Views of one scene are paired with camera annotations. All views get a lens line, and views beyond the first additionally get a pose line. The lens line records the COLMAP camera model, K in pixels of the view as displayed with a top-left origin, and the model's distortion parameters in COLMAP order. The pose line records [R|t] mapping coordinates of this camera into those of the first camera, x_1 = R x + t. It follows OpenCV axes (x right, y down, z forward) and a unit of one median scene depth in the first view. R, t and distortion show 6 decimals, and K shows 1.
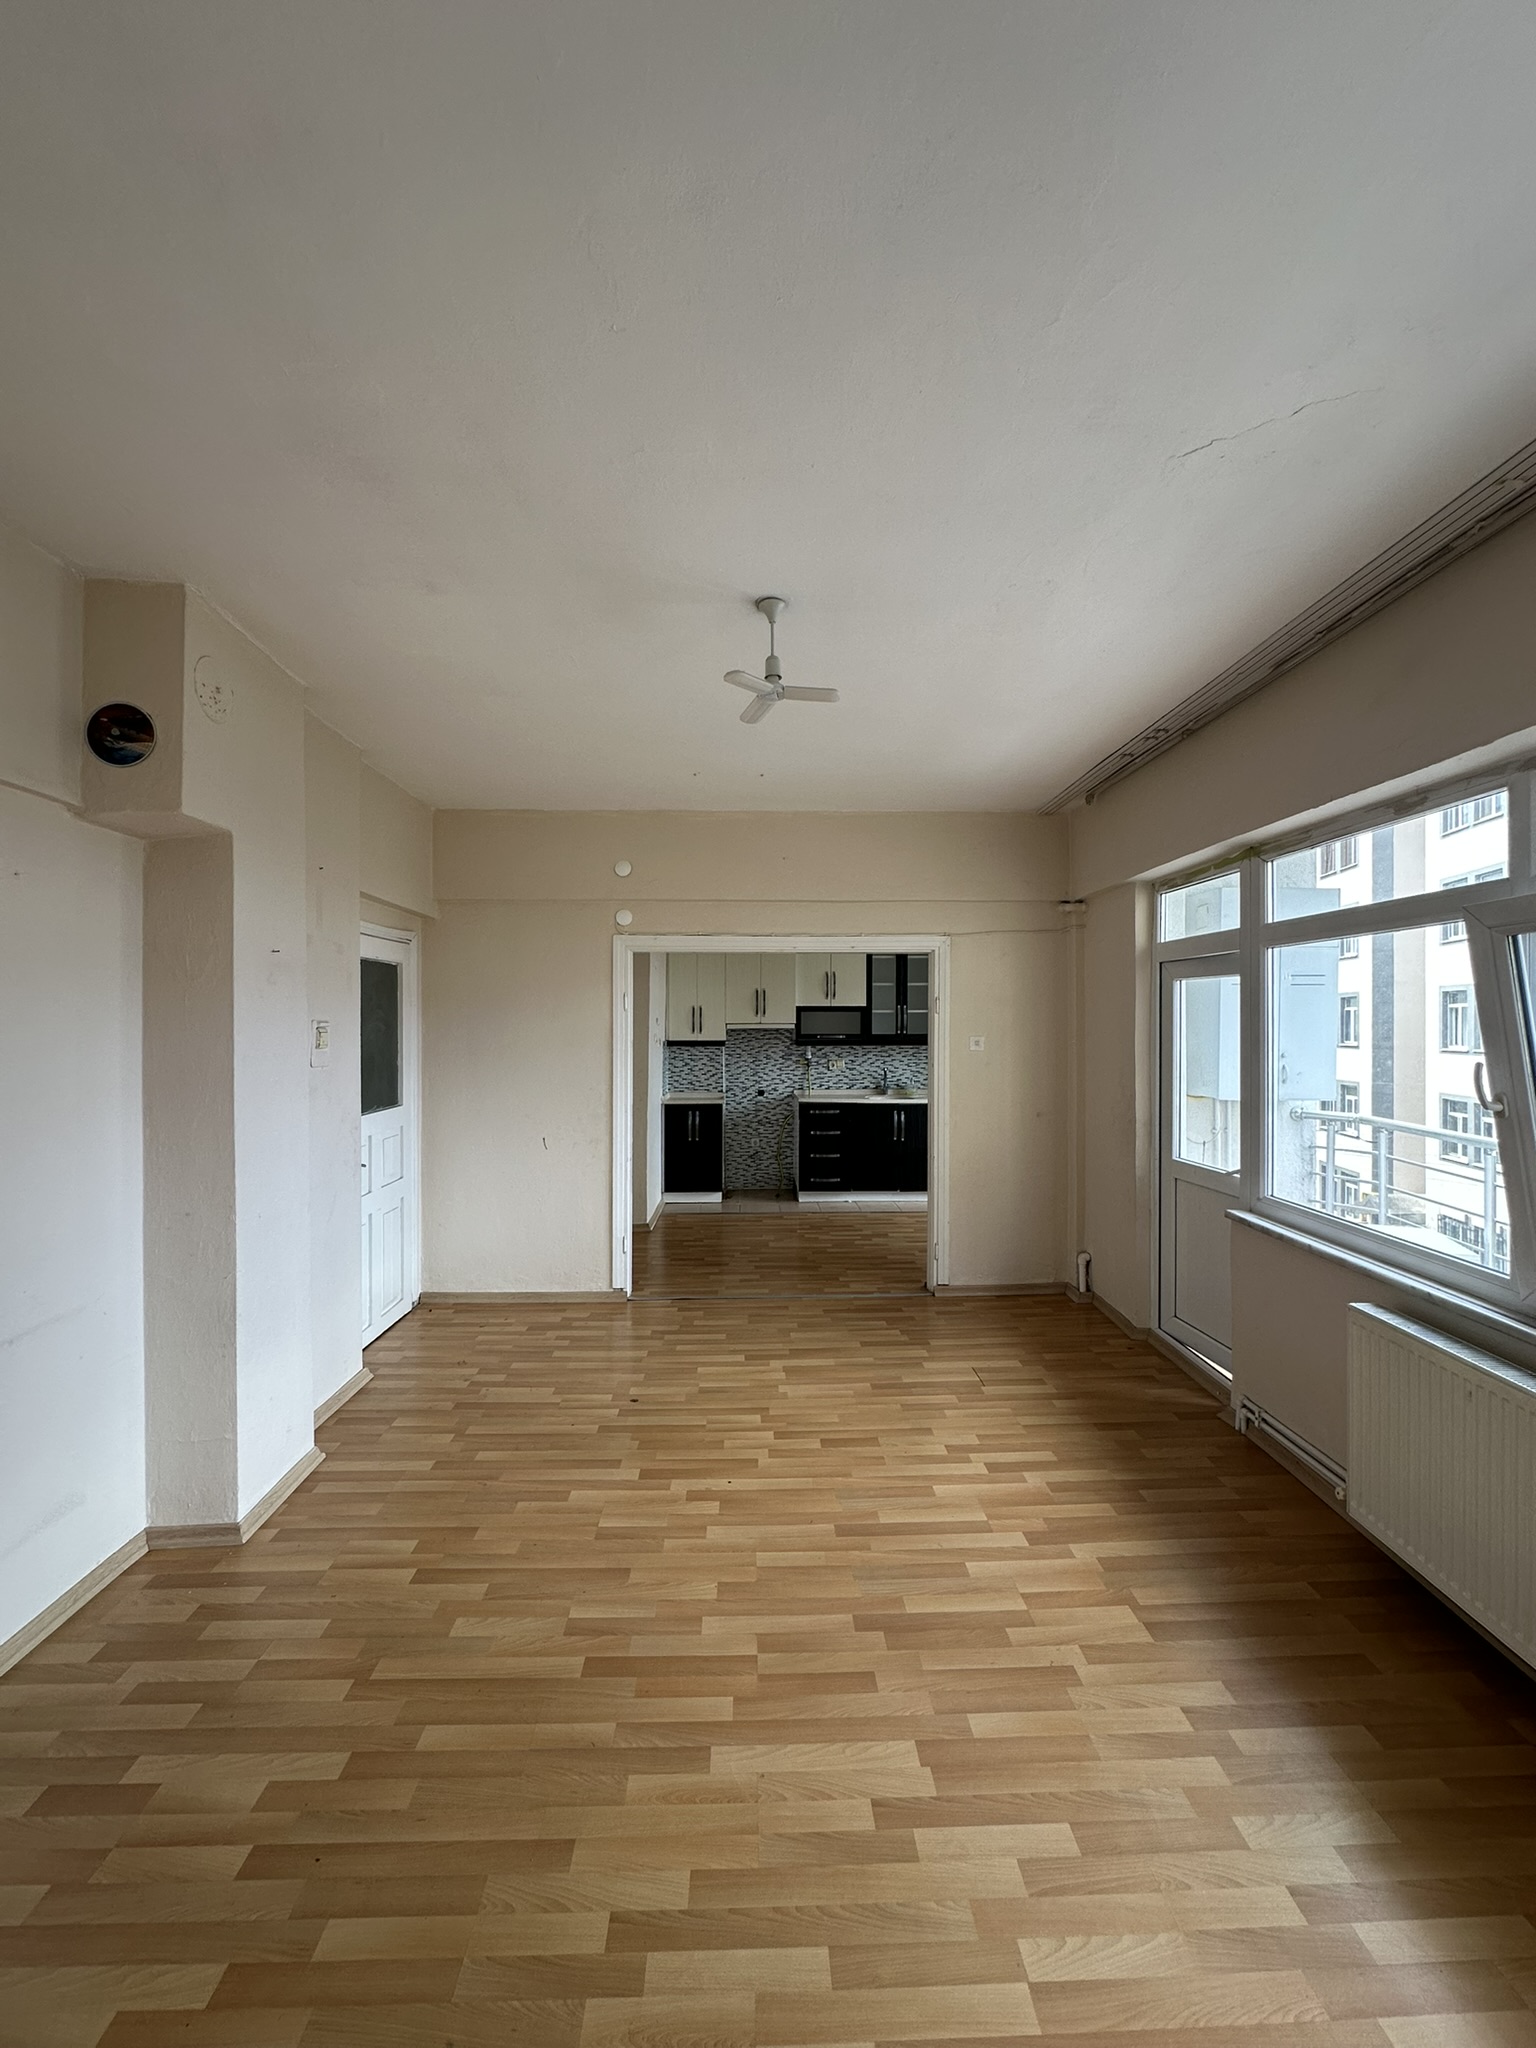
lens RADIAL K [[817.2, 0, 767.1], [0, 817.2, 1025.9], [0, 0, 1]] dist [-0.003955, 0.001307]
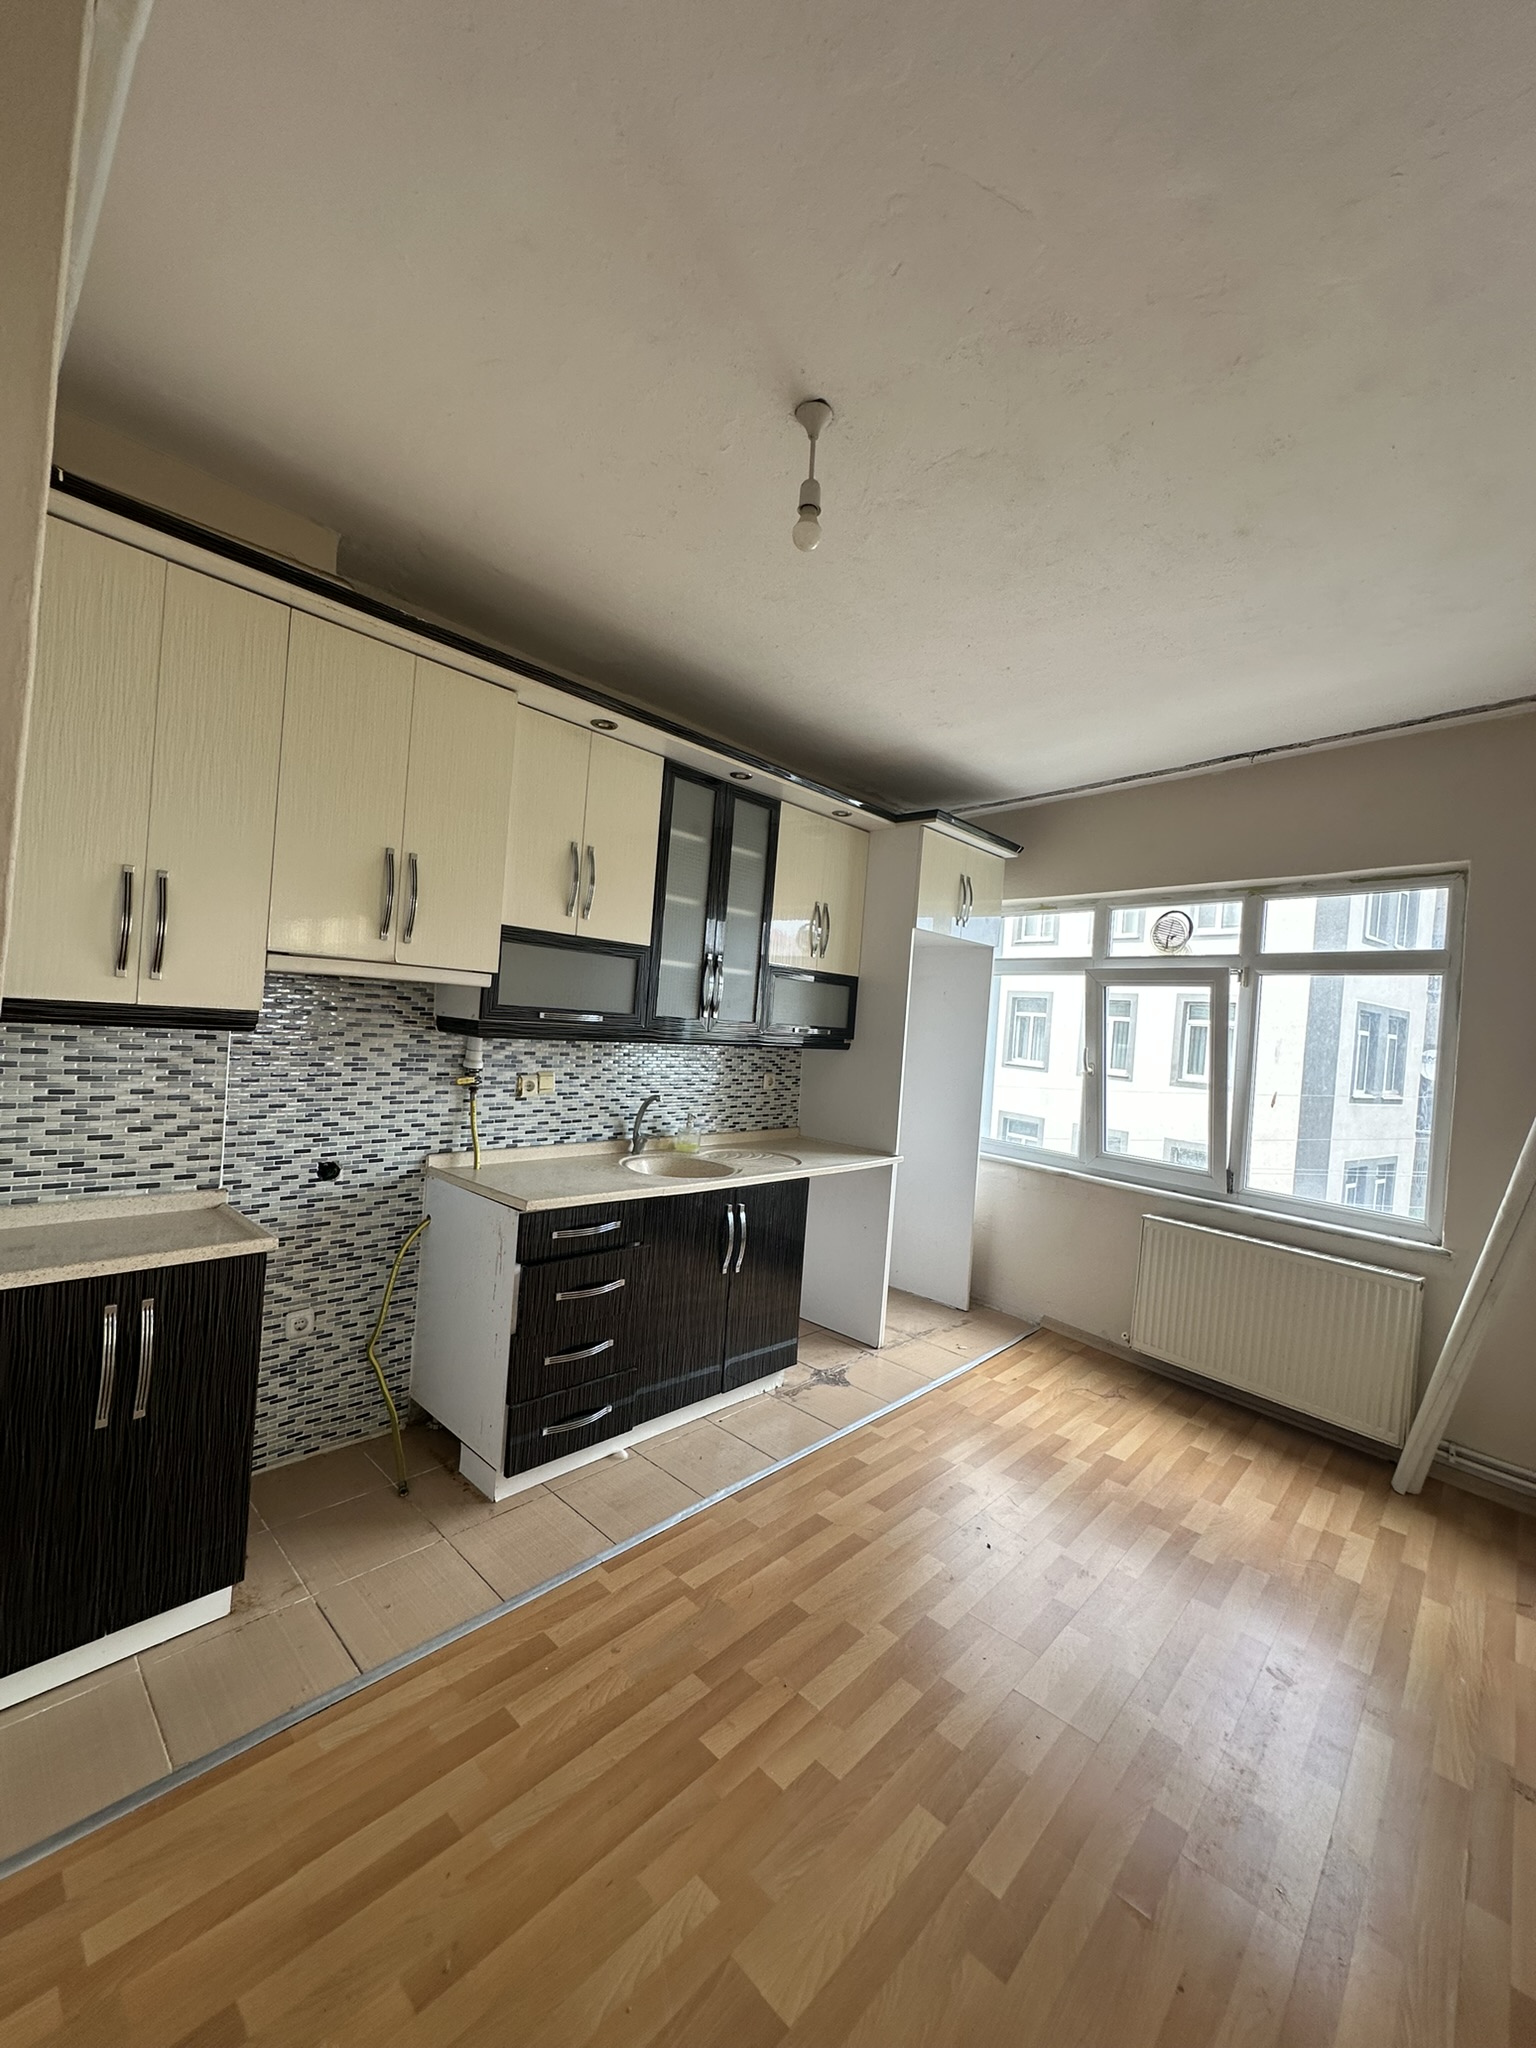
lens RADIAL K [[817.2, 0, 767.1], [0, 817.2, 1025.9], [0, 0, 1]] dist [-0.003955, 0.001307]
pose [[0.700361, 0.046302, 0.712286, -0.126047], [-0.073183, 0.997293, 0.007129, 0.008042], [-0.710027, -0.057120, 0.701854, 0.668877]]
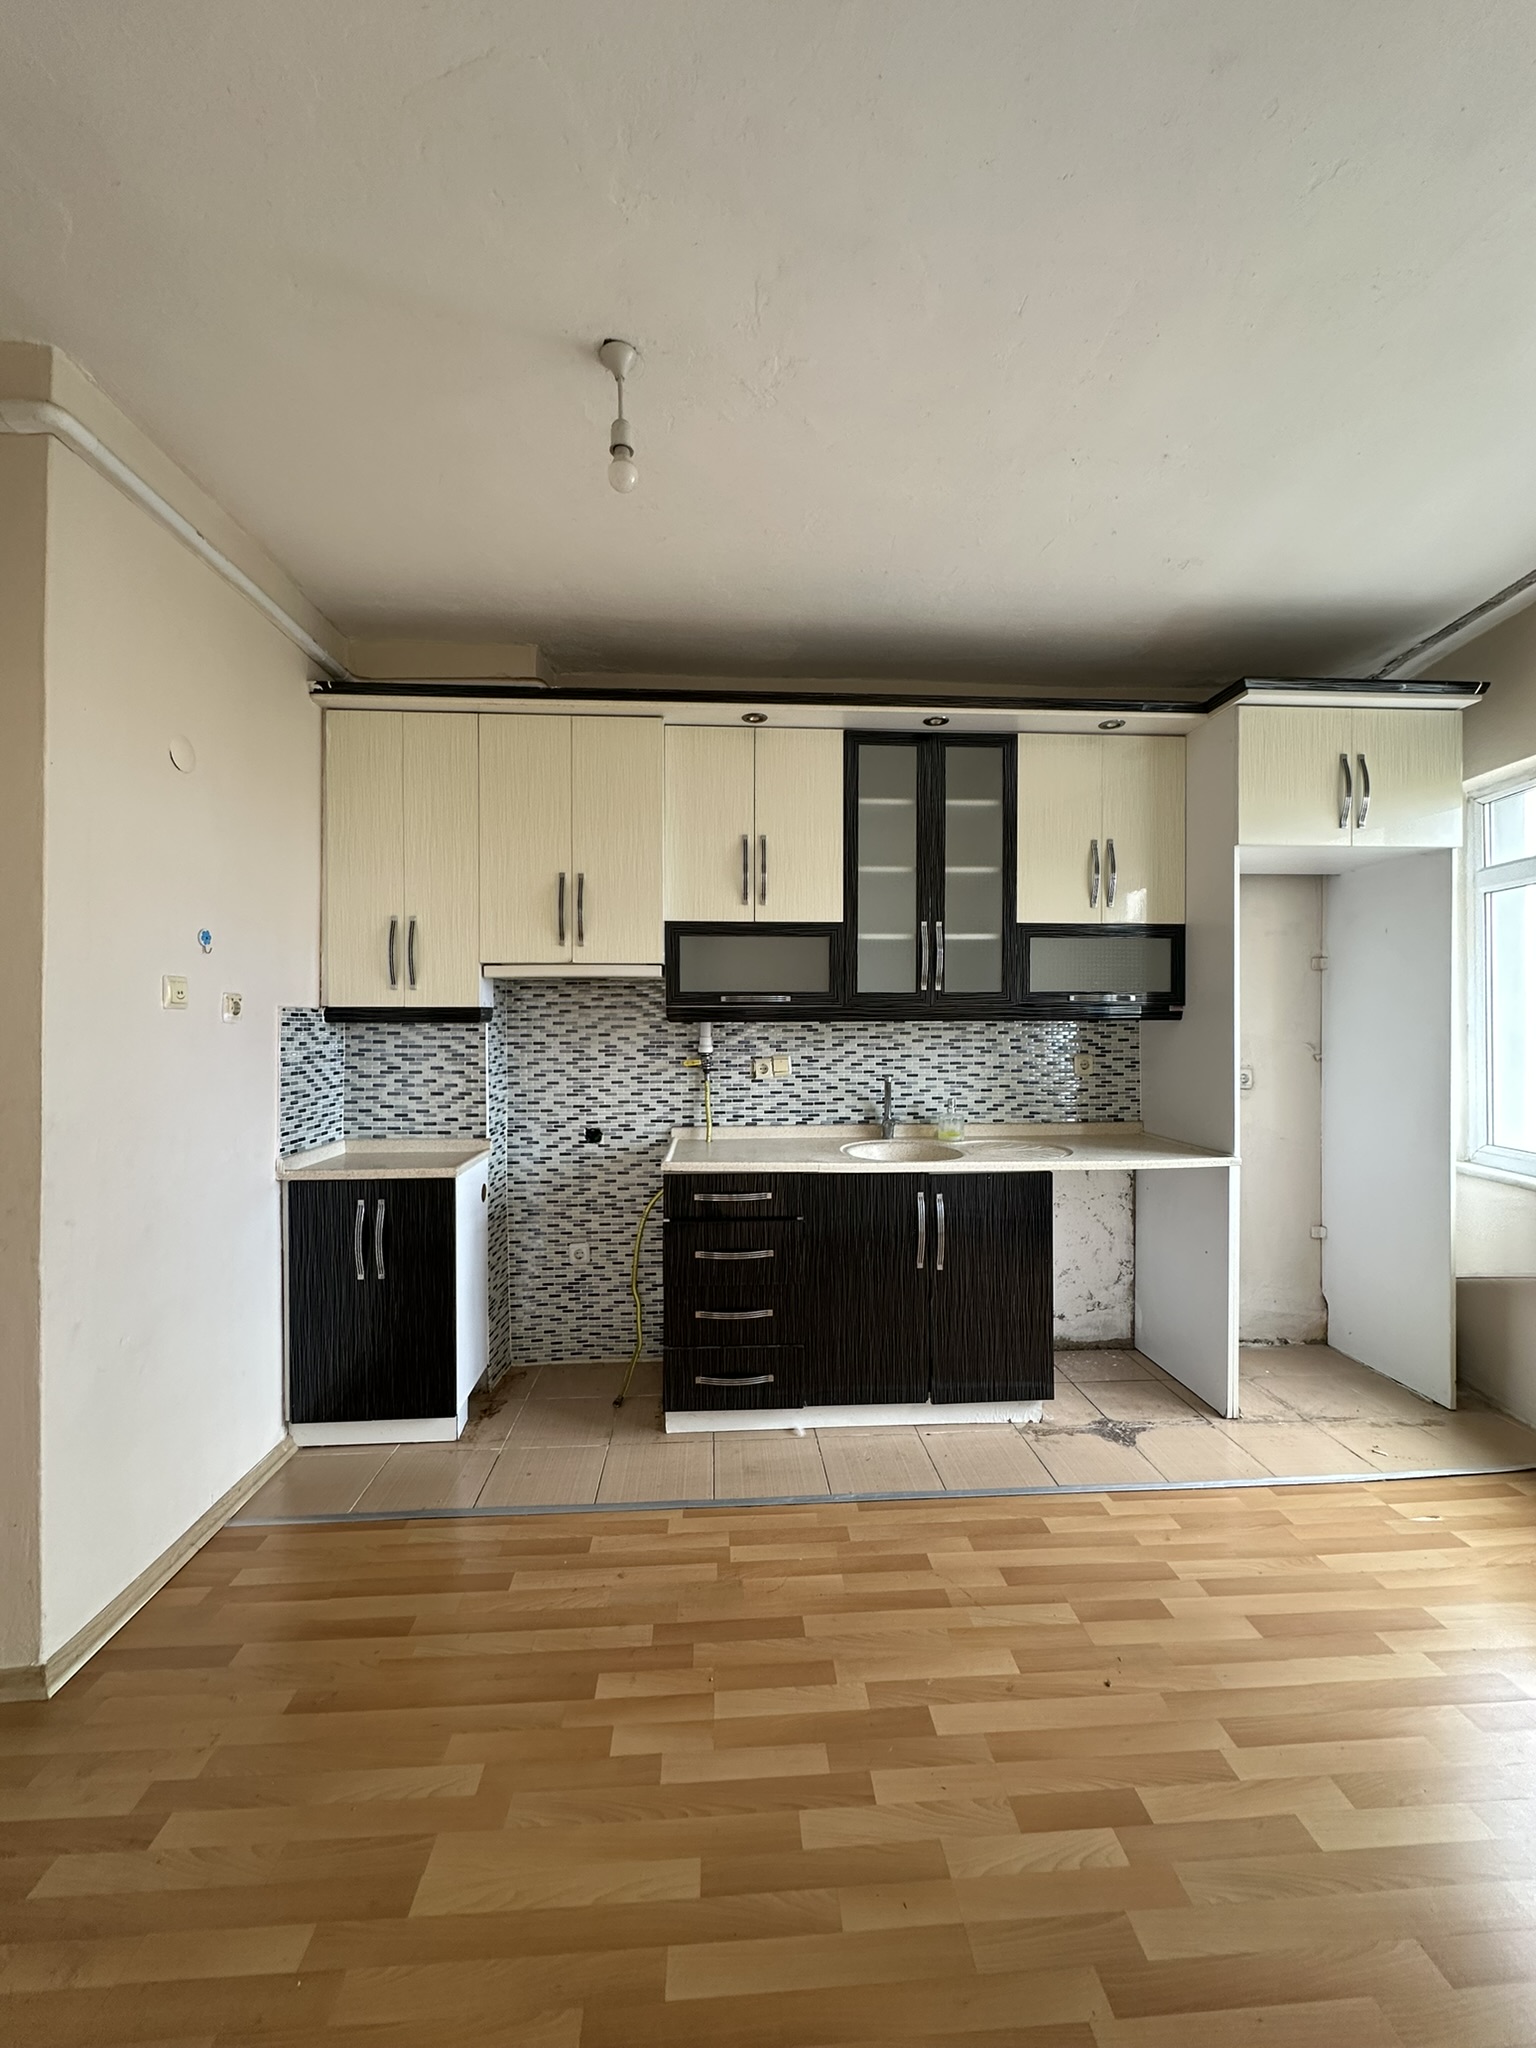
lens RADIAL K [[817.2, 0, 767.1], [0, 817.2, 1025.9], [0, 0, 1]] dist [-0.003955, 0.001307]
pose [[0.999340, -0.001420, 0.036299, 0.069312], [0.001186, 0.999978, 0.006465, 0.023844], [-0.036308, -0.006418, 0.999320, 0.599570]]
